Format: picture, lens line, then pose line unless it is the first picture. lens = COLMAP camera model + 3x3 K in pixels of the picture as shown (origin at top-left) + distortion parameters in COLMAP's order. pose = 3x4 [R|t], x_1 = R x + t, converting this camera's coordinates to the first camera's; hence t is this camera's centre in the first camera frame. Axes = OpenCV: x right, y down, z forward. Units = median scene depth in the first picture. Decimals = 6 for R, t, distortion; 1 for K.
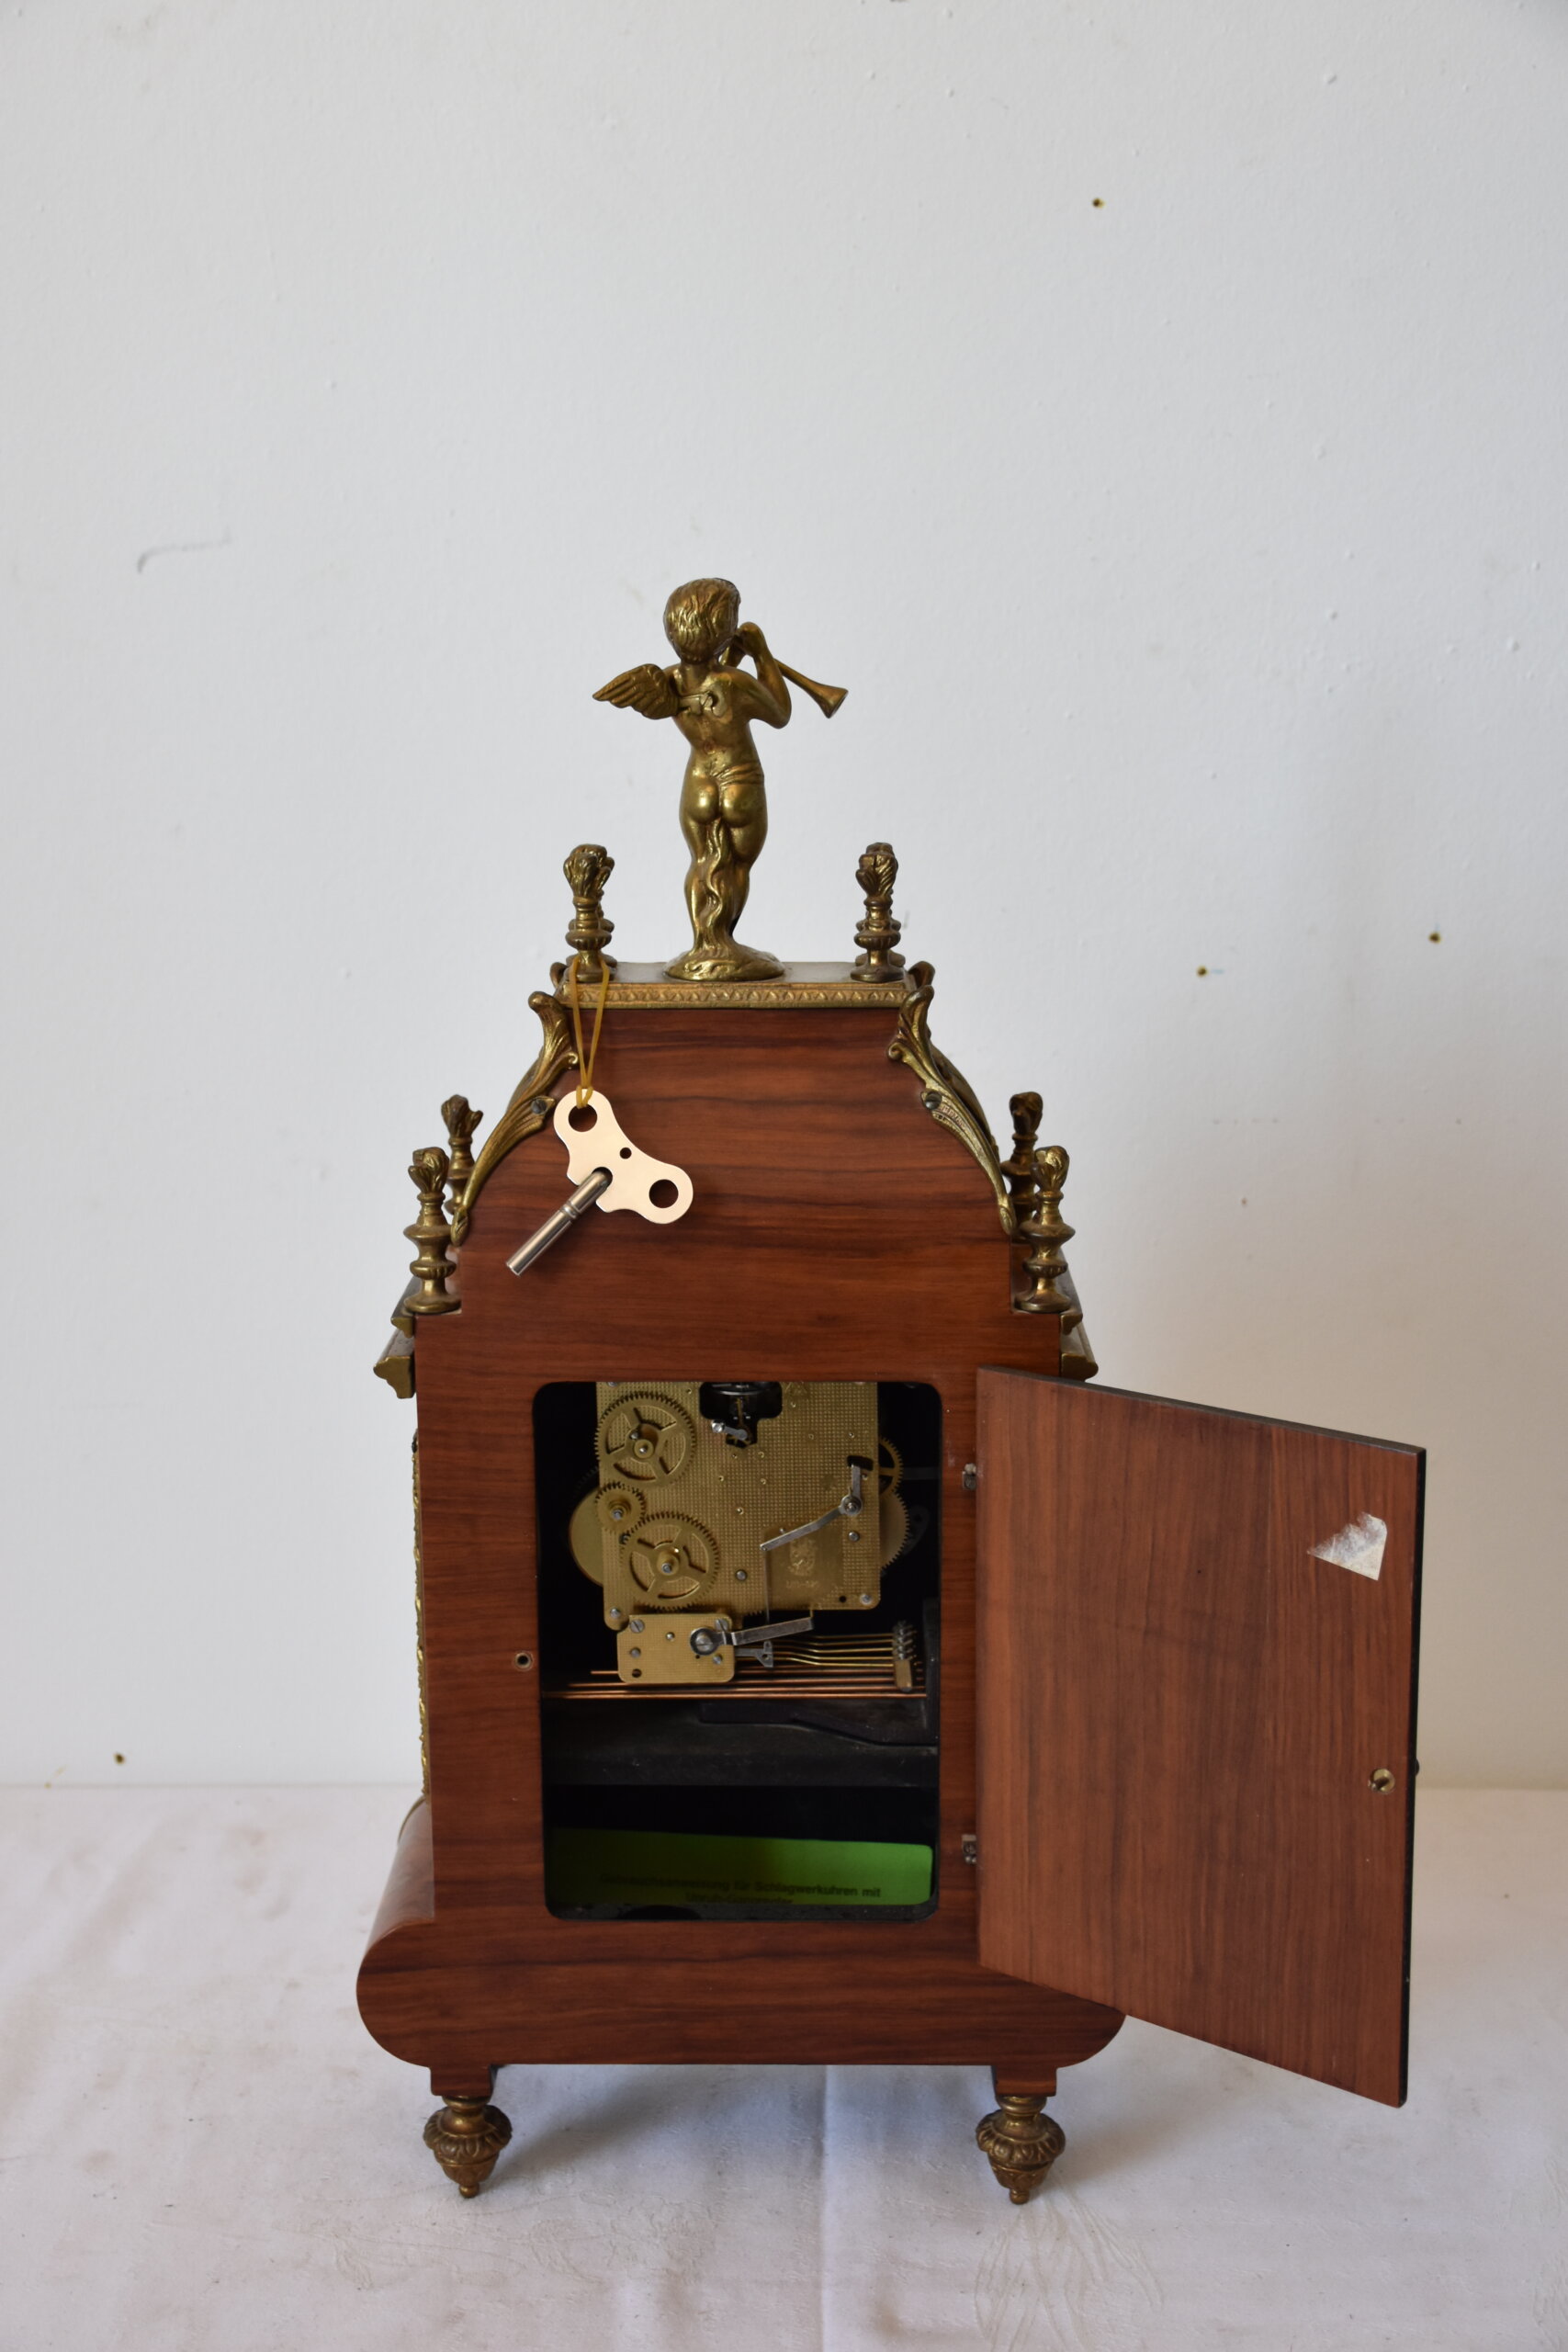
lens RADIAL K [[2823.4, 0, 757.5], [0, 2823.4, 1193.5], [0, 0, 1]] dist [0.089501, 0.000000]
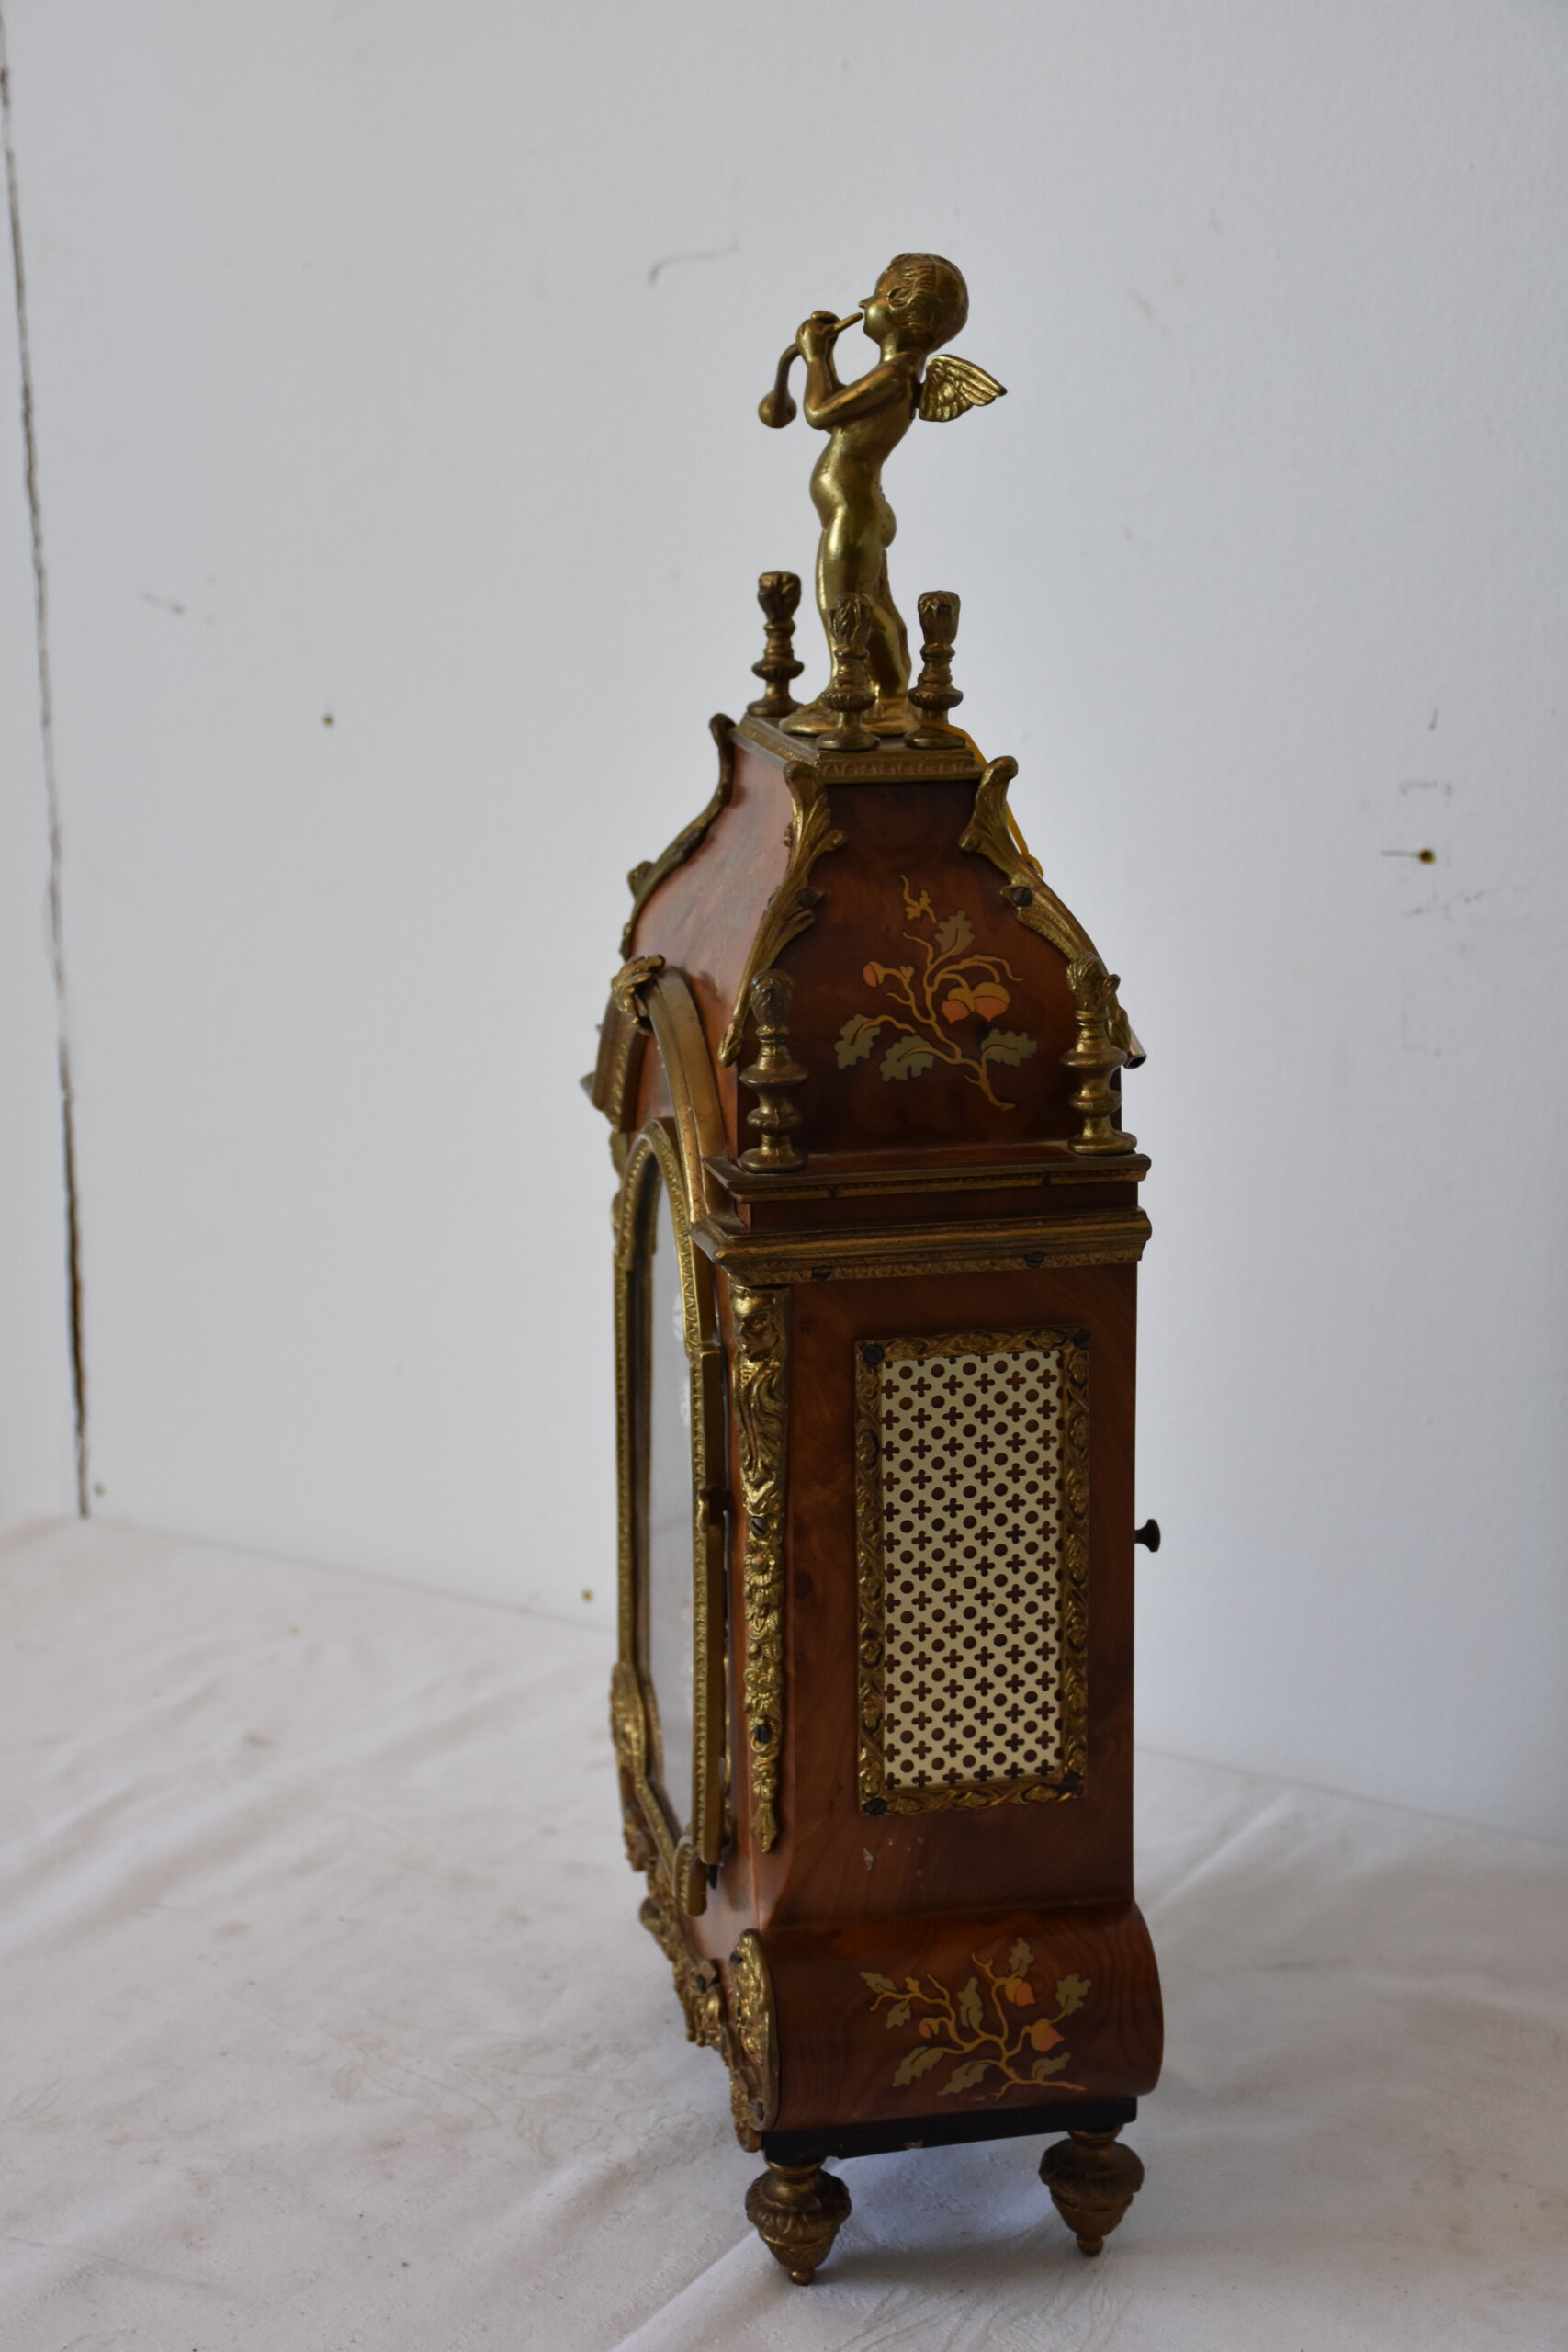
lens RADIAL K [[3541.2, 0, 769.2], [0, 3541.2, 1206.2], [0, 0, 1]] dist [0.220568, 0.000000]
pose [[0.860595, 0.125269, -0.493644, 0.513331], [-0.121466, 0.991792, 0.039922, 0.027998], [0.494594, 0.025604, 0.868747, 0.037341]]
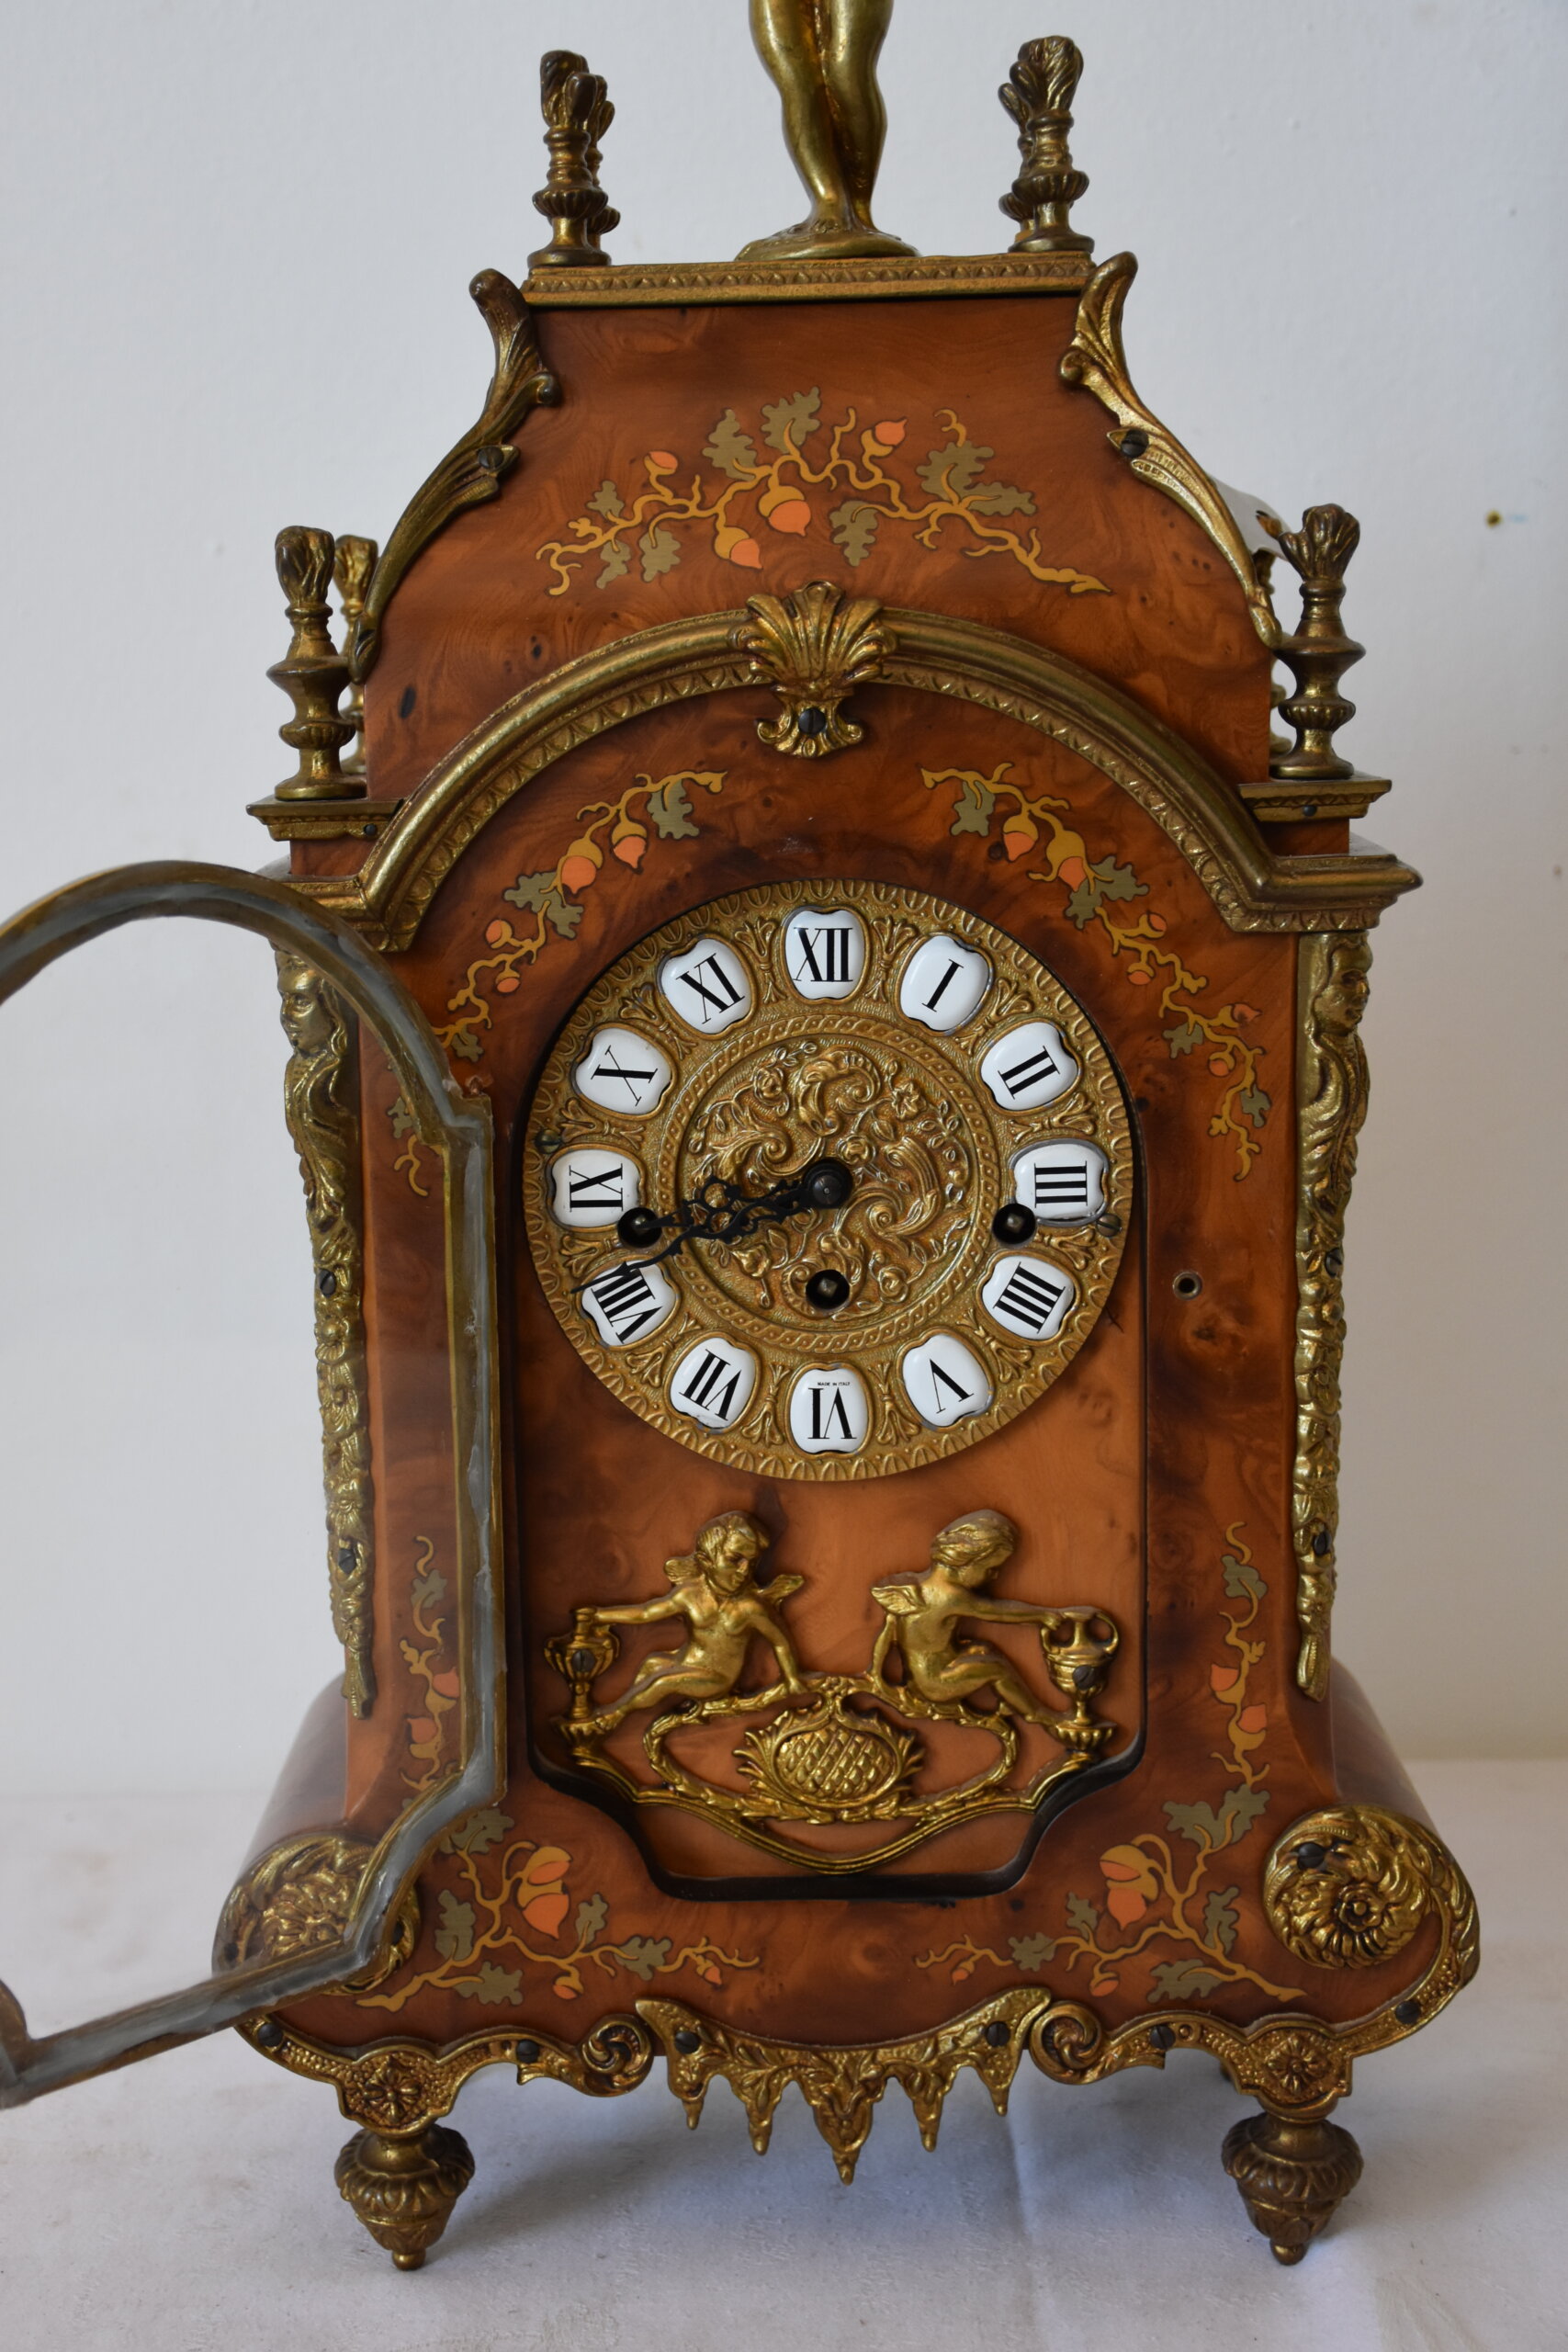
lens RADIAL K [[3278.7, 0, 788.4], [0, 3278.7, 1155.0], [0, 0, 1]] dist [0.119296, 0.000000]
pose [[0.999518, -0.018525, 0.024931, -0.039191], [0.020008, 0.997962, -0.060589, 0.147613], [-0.023758, 0.061058, 0.997851, 0.314749]]
